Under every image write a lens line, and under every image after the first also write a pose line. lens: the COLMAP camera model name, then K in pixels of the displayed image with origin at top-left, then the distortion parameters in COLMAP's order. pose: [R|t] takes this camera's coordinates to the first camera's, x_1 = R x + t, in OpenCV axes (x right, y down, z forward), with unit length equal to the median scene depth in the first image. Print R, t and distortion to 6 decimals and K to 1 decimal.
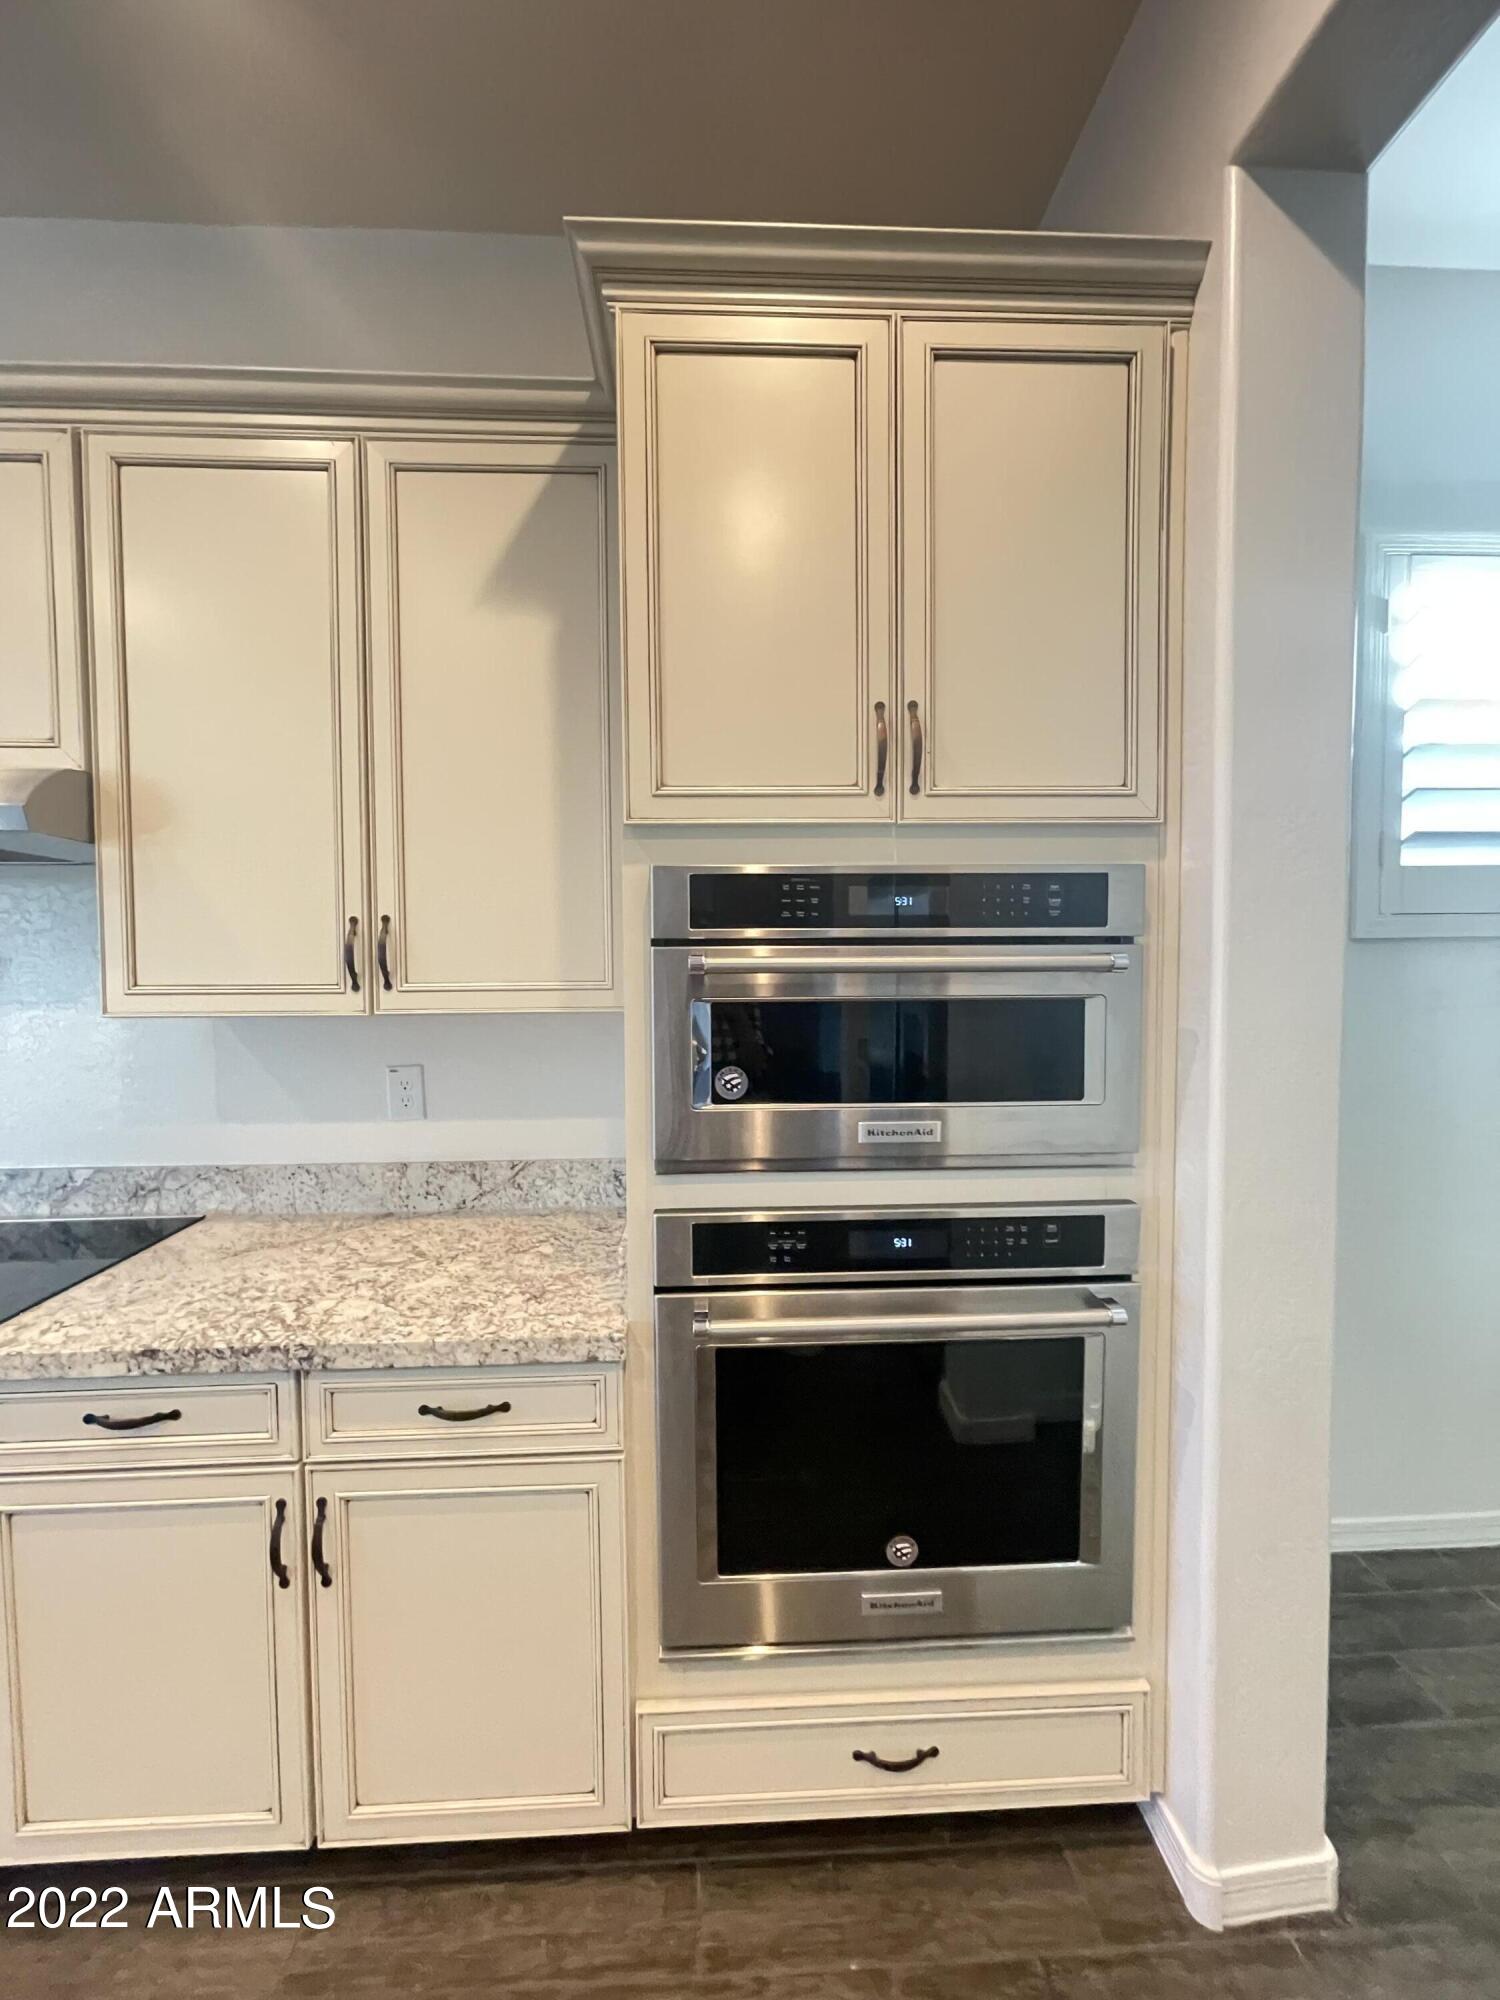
lens RADIAL K [[810.9, 0, 750.0], [0, 810.9, 1000.0], [0, 0, 1]] dist [-0.020189, 0.009434]
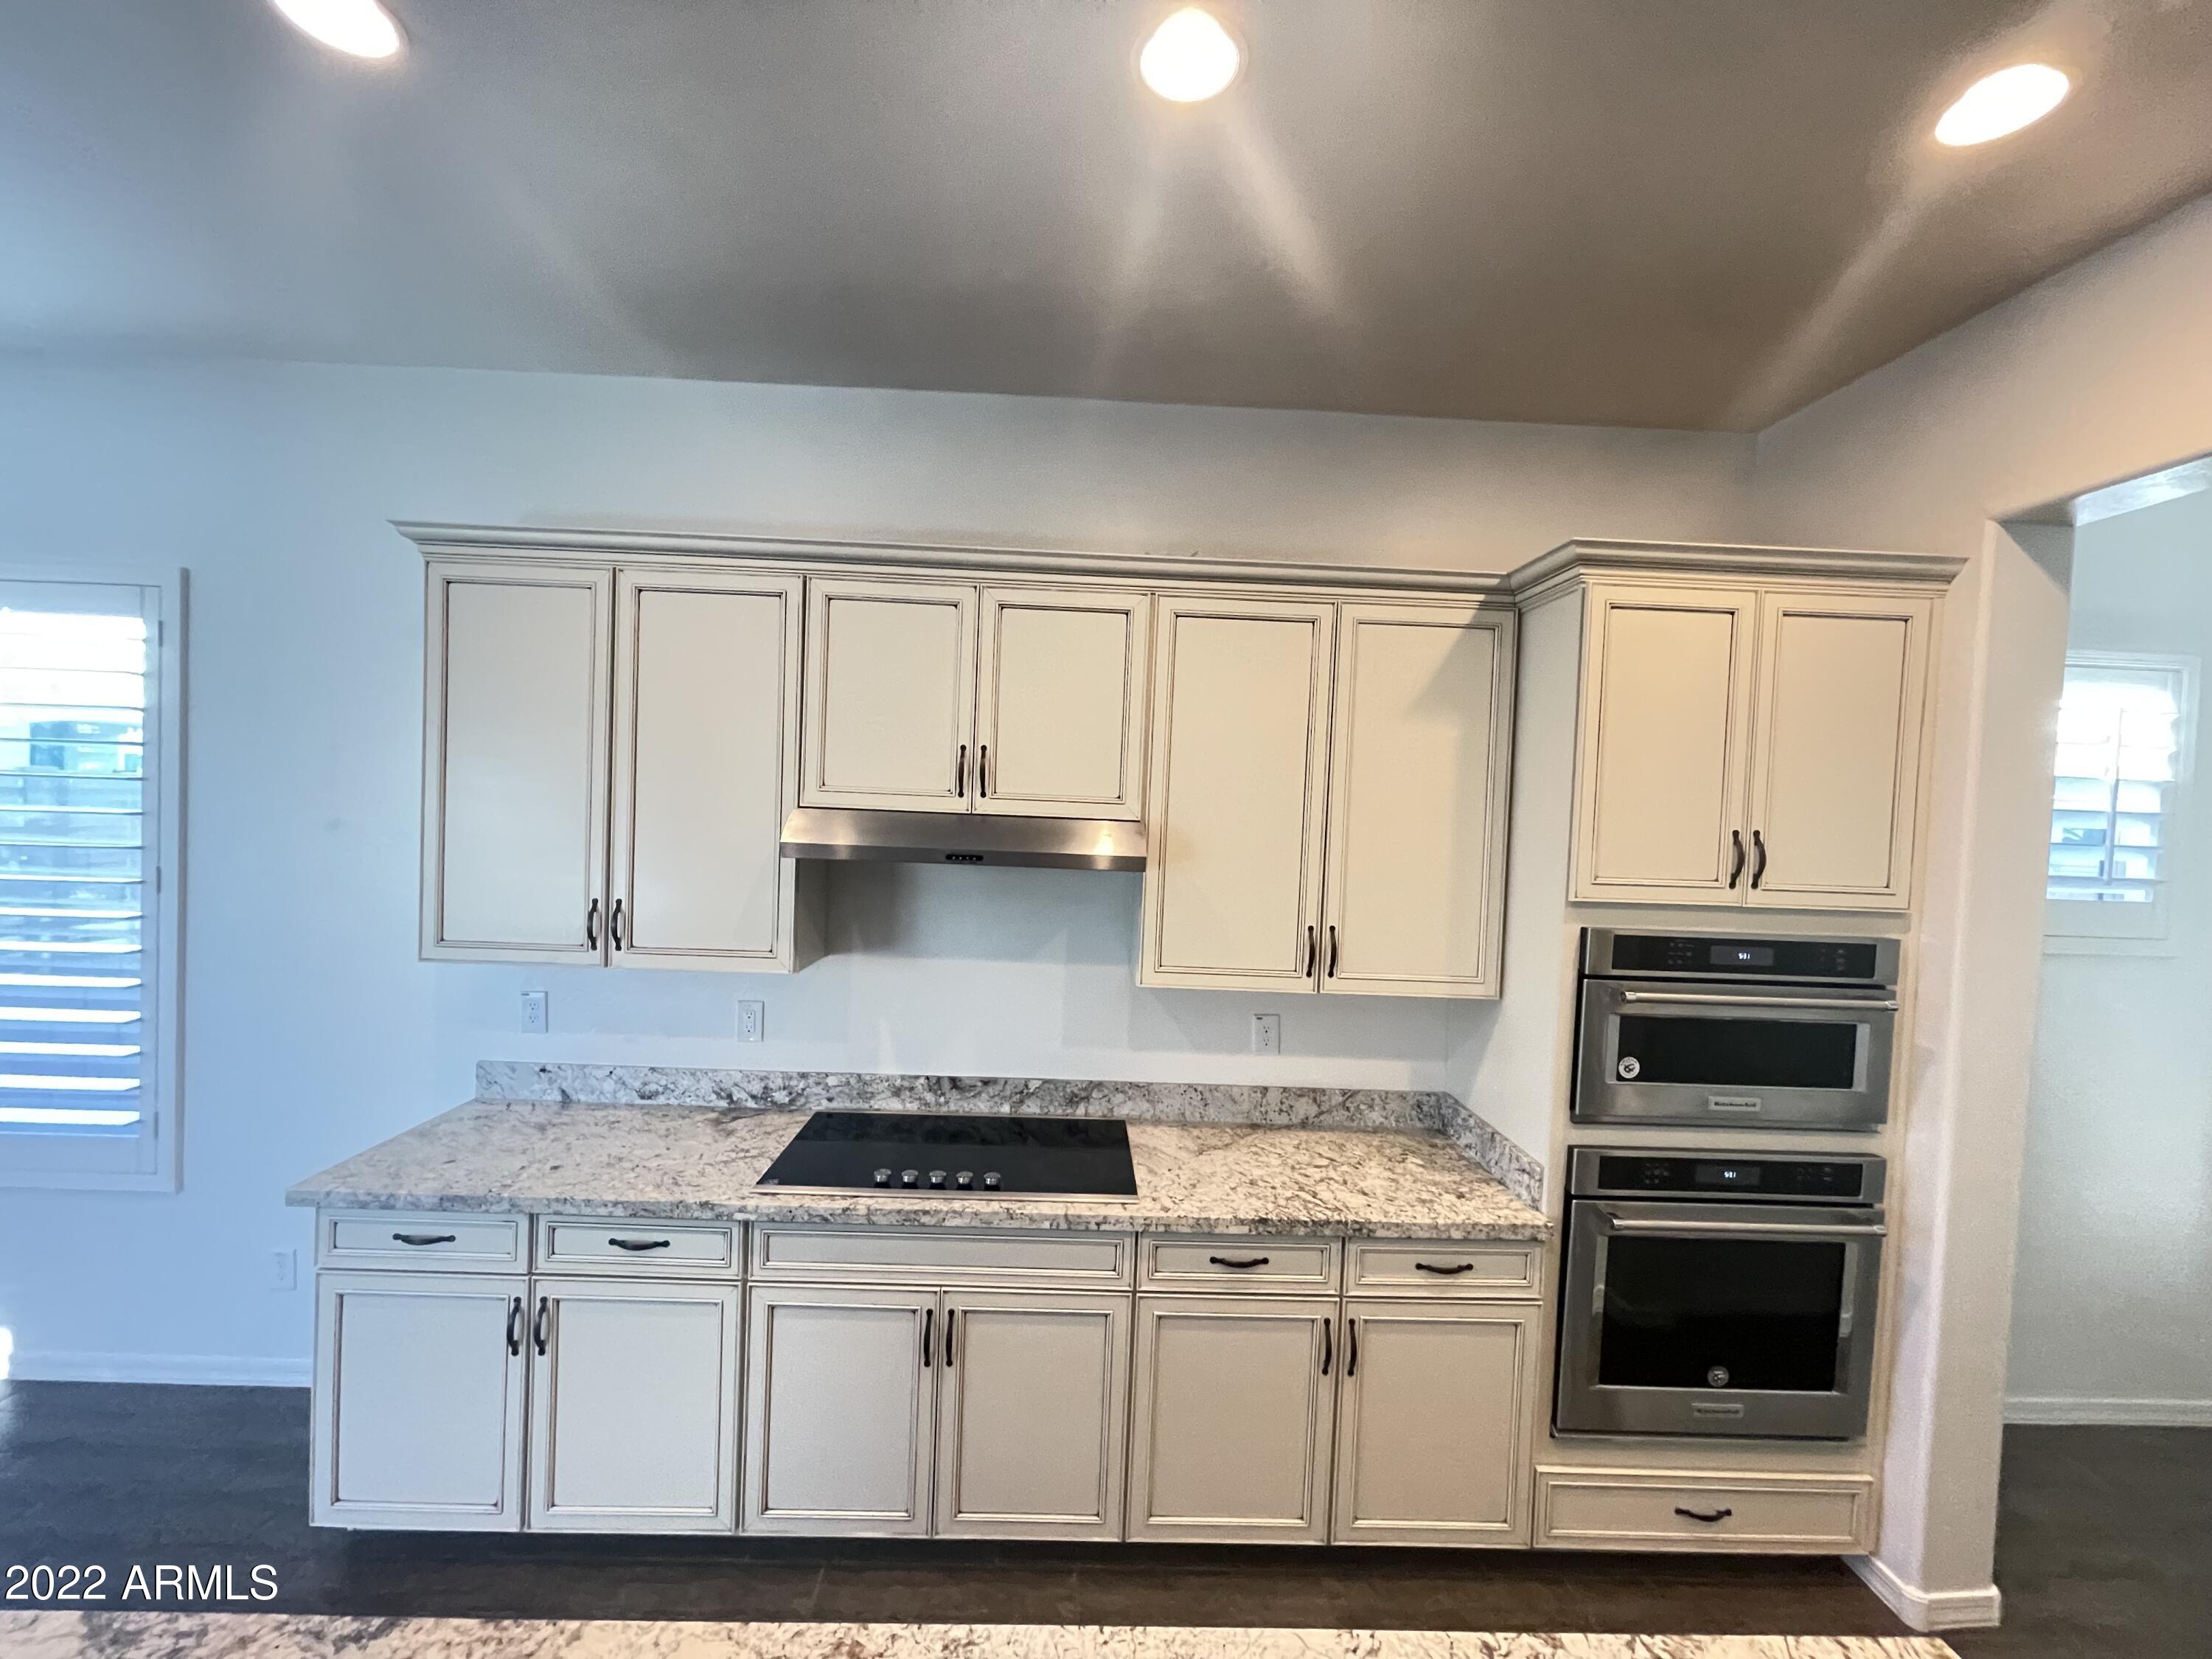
lens RADIAL K [[883.9, 0, 1097.4], [0, 883.9, 844.8], [0, 0, 1]] dist [-0.019181, 0.005663]
pose [[0.998383, 0.049747, -0.027522, -0.998111], [-0.050141, 0.998646, -0.013823, -0.245615], [0.026797, 0.015181, 0.999526, -0.711492]]
